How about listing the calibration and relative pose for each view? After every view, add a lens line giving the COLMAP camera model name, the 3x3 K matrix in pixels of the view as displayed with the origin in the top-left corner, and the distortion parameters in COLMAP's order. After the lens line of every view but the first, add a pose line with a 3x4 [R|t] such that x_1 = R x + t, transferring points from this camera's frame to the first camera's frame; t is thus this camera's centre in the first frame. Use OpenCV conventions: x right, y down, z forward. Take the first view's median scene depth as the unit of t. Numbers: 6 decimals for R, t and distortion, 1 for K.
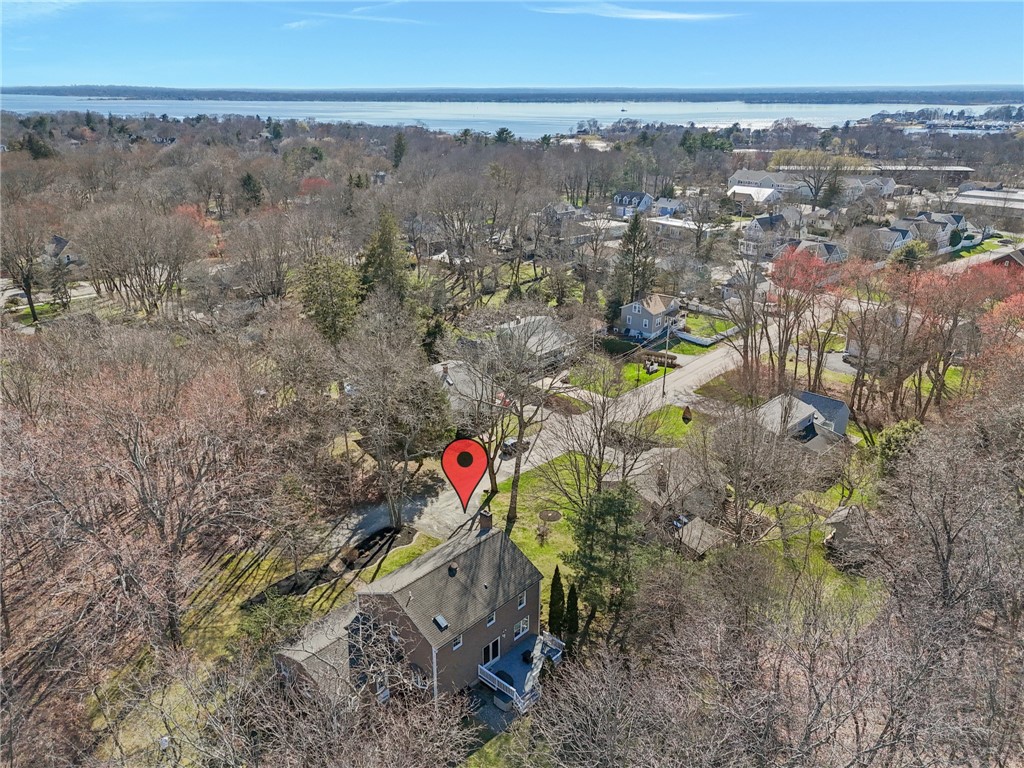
lens RADIAL K [[740.3, 0, 512.0], [0, 740.3, 384.0], [0, 0, 1]] dist [0.066806, -0.072114]
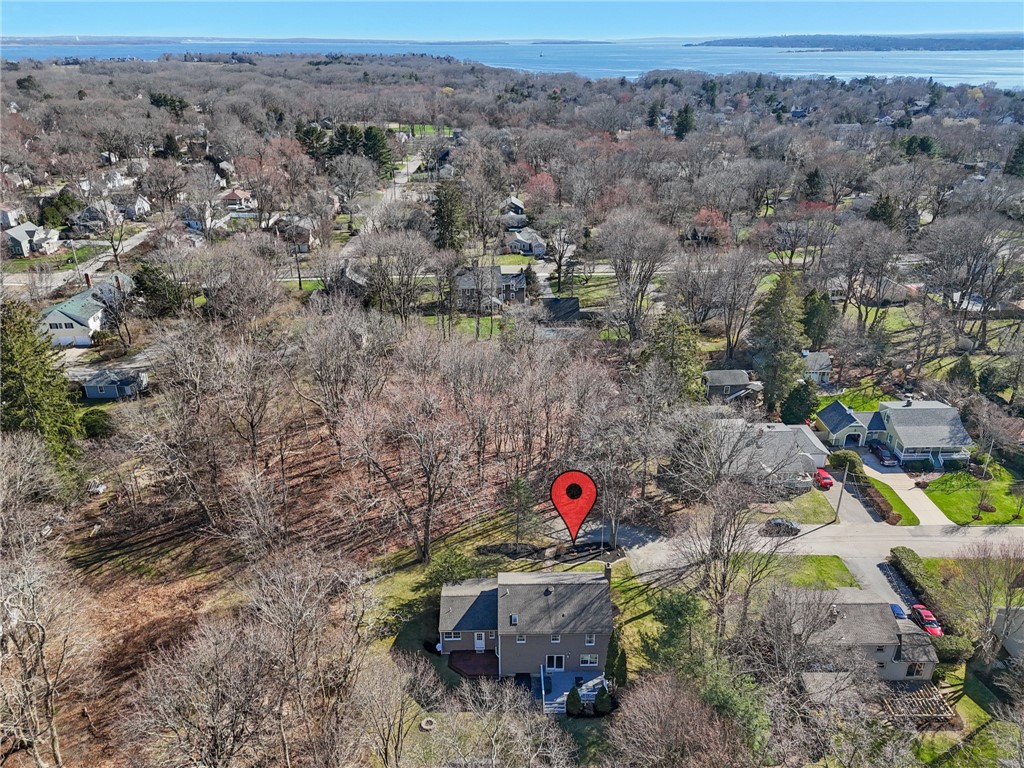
lens RADIAL K [[740.3, 0, 512.0], [0, 740.3, 384.0], [0, 0, 1]] dist [0.066806, -0.072114]
pose [[0.685156, 0.295520, -0.665755, 0.349220], [-0.255666, 0.953417, 0.160093, -0.162250], [0.682053, 0.060522, 0.728794, -0.026789]]
